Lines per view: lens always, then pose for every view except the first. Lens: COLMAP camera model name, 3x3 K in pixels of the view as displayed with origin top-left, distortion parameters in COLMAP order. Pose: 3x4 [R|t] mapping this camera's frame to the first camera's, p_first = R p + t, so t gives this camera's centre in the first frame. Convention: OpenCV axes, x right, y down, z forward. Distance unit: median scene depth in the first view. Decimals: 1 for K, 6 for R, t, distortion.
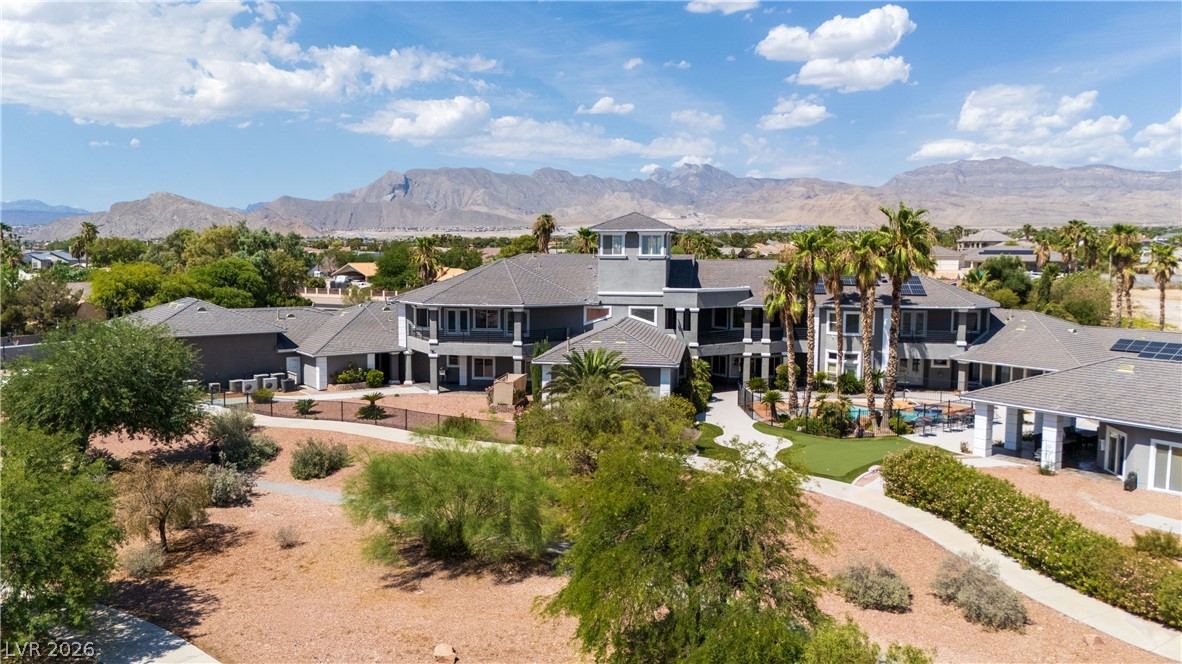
lens RADIAL K [[873.3, 0, 591.4], [0, 873.3, 329.6], [0, 0, 1]] dist [0.062555, -0.068622]
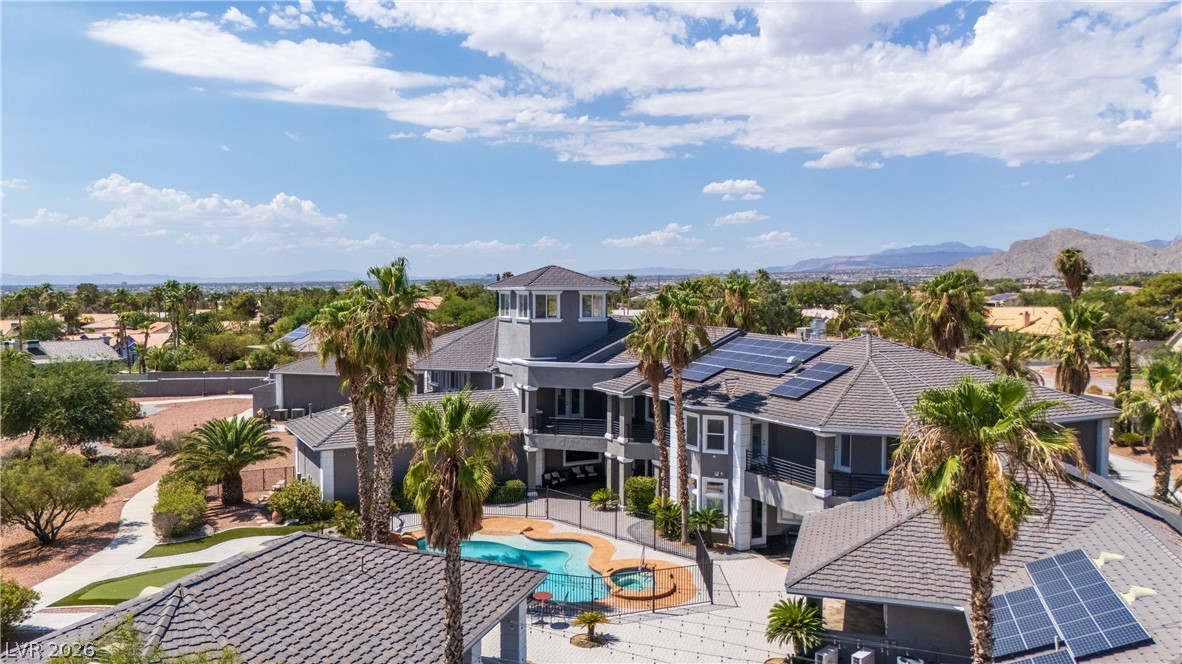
lens RADIAL K [[907.0, 0, 589.5], [0, 907.0, 333.2], [0, 0, 1]] dist [0.025981, 0.000110]
pose [[0.543577, 0.040180, -0.838397, 0.892114], [-0.072761, 0.997349, 0.000623, -0.081494], [0.836200, 0.060664, 0.545059, 0.605088]]
